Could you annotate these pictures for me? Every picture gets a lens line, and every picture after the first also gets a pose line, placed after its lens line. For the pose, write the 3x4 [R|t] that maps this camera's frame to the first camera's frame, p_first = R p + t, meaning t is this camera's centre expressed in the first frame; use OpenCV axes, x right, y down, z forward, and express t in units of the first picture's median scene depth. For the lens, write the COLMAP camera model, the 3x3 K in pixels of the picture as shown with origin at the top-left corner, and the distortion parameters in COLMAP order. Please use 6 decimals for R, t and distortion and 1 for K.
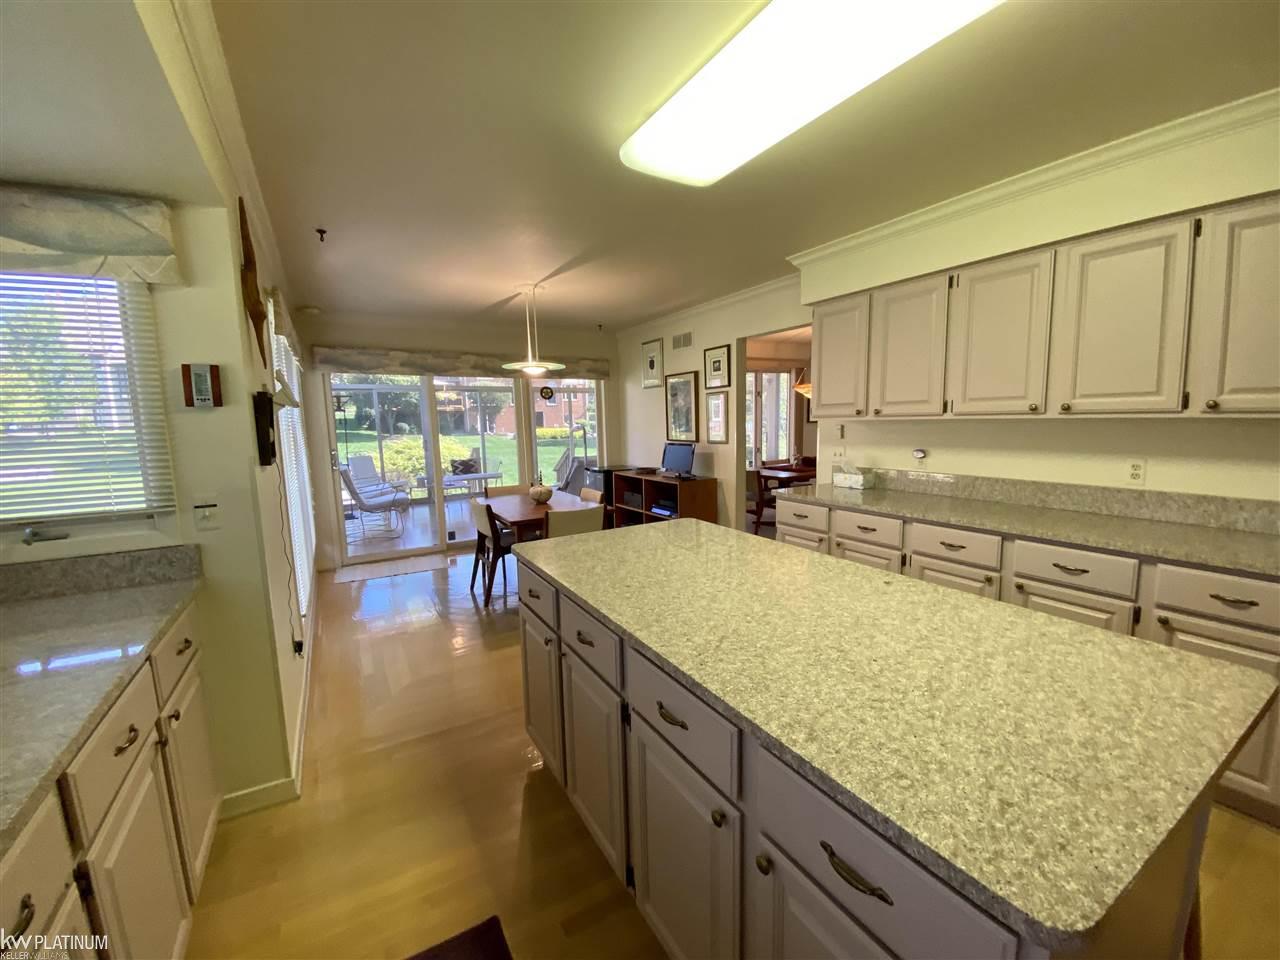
lens RADIAL K [[521.8, 0, 641.2], [0, 521.8, 485.9], [0, 0, 1]] dist [0.000302, -0.000478]
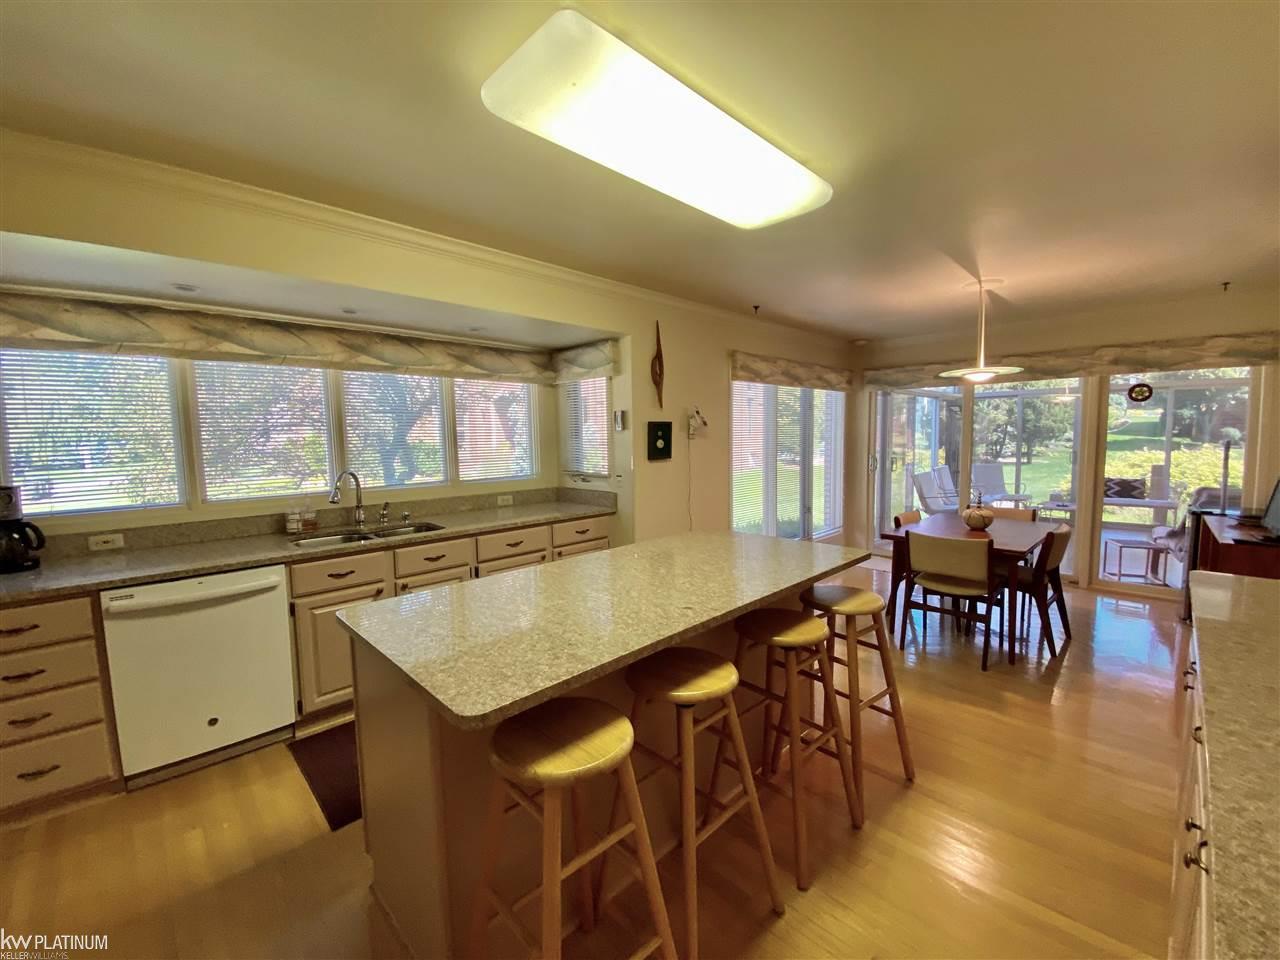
lens RADIAL K [[521.8, 0, 633.9], [0, 521.8, 481.3], [0, 0, 1]] dist [0.000302, -0.000478]
pose [[0.219029, 0.099491, -0.970633, 0.762854], [-0.115174, 0.990469, 0.075535, -0.064730], [0.968897, 0.095247, 0.228400, 0.351218]]
